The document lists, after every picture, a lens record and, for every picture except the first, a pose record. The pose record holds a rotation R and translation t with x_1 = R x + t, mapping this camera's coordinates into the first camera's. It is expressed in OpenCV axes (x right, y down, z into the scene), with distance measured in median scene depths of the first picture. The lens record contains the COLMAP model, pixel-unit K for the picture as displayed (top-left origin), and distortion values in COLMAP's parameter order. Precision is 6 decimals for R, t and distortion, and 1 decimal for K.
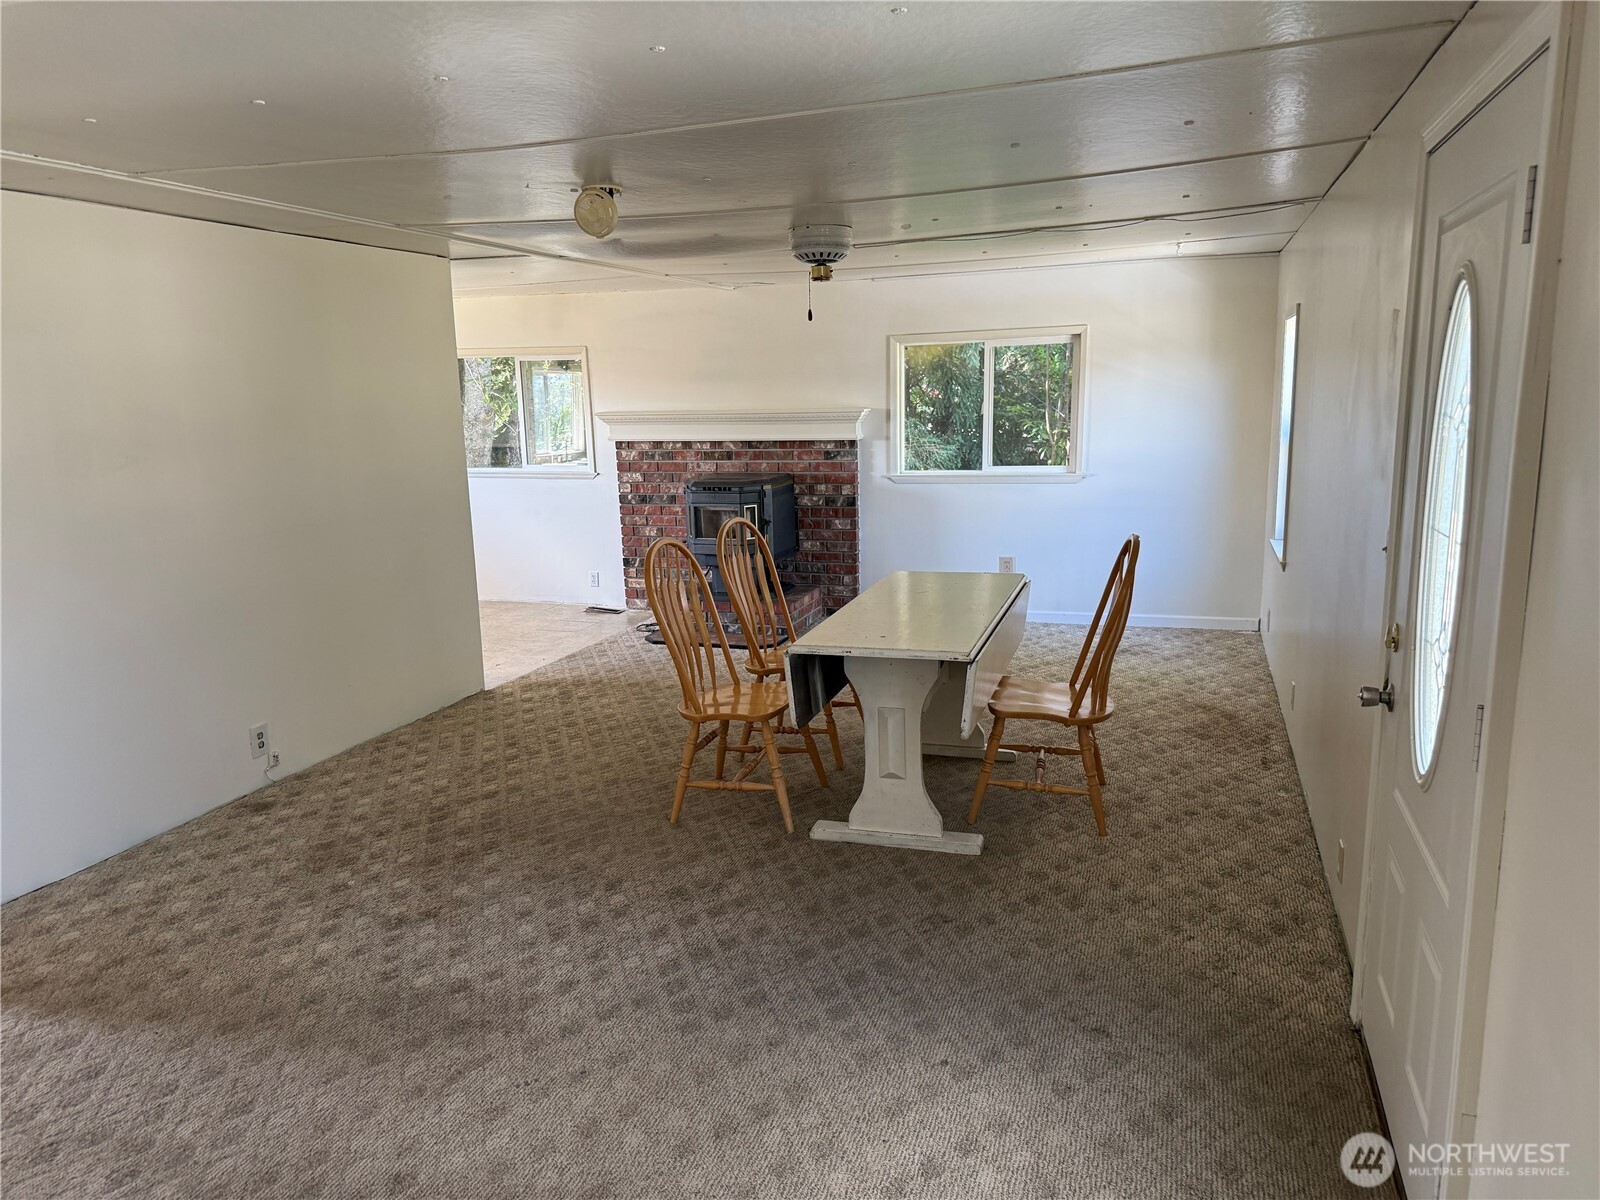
lens RADIAL K [[1138.0, 0, 819.4], [0, 1138.0, 646.4], [0, 0, 1]] dist [0.012719, -0.025280]
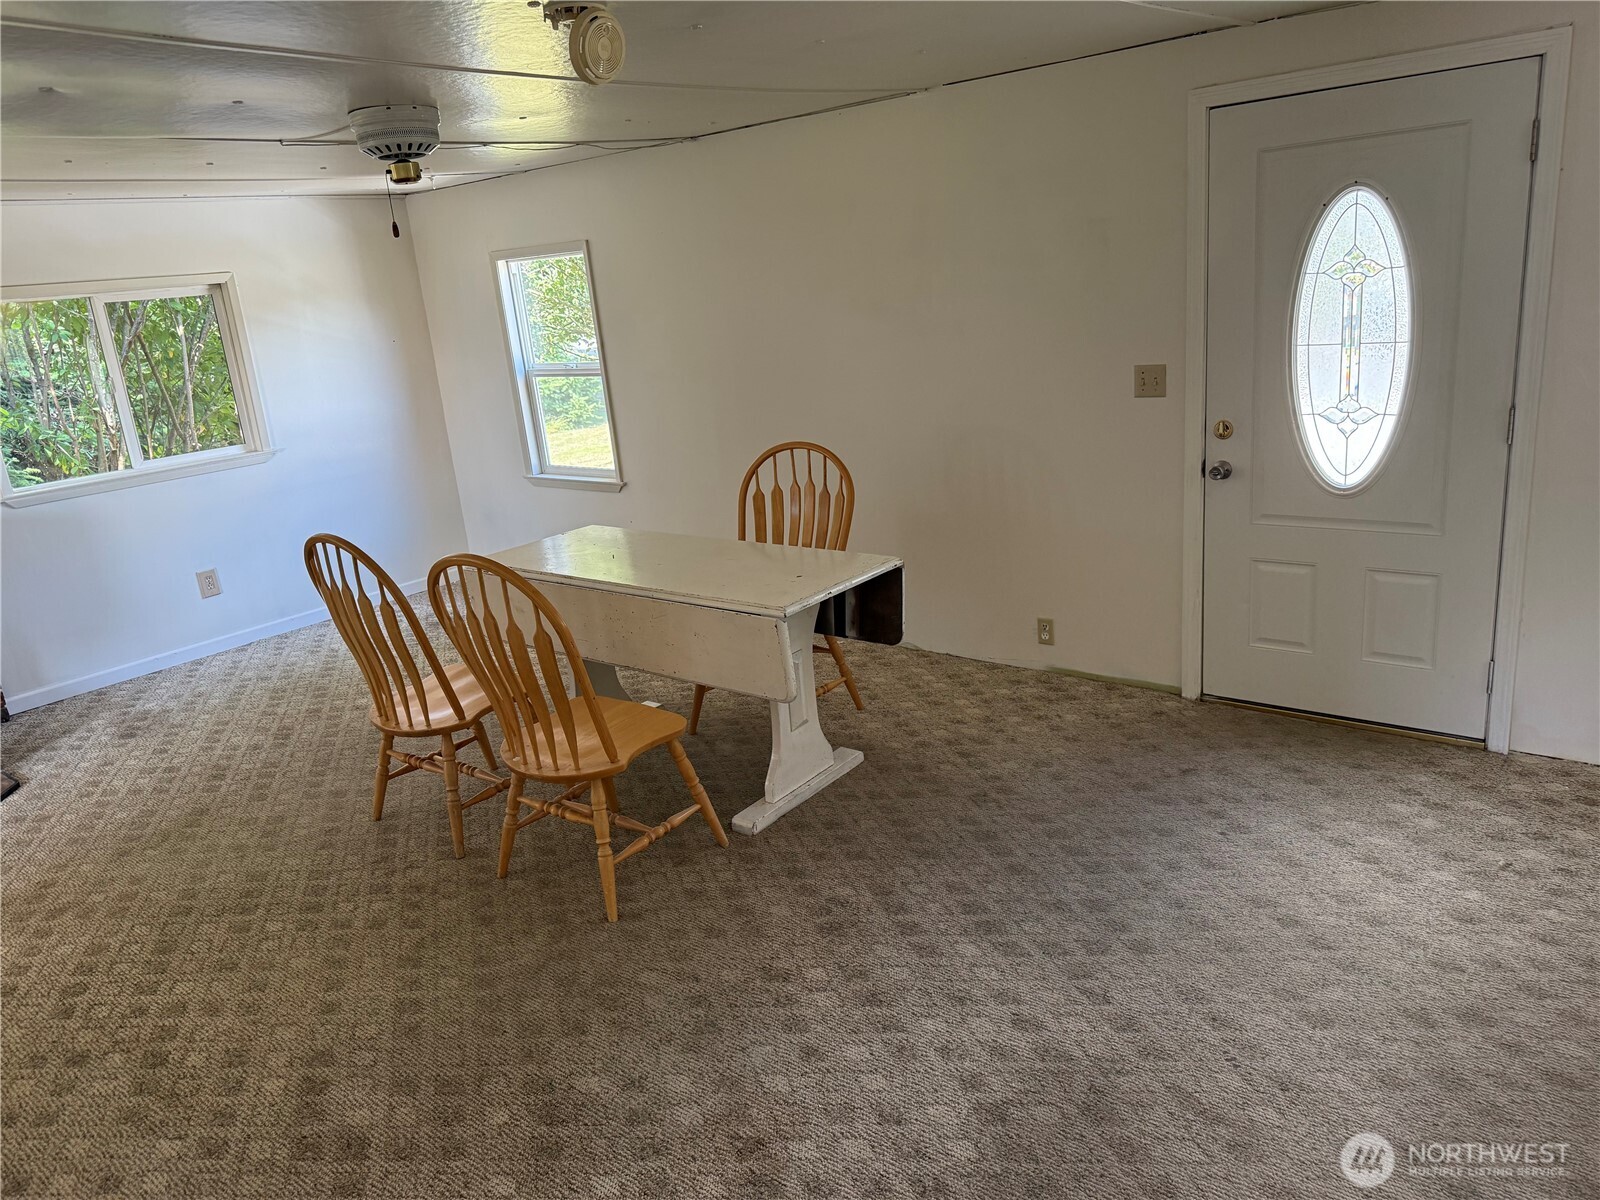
lens RADIAL K [[1138.0, 0, 867.2], [0, 1138.0, 577.0], [0, 0, 1]] dist [0.012719, -0.025280]
pose [[0.368591, -0.264990, 0.891023, -0.629252], [0.300701, 0.940964, 0.155451, -0.108295], [-0.879613, 0.210634, 0.426513, 0.487938]]
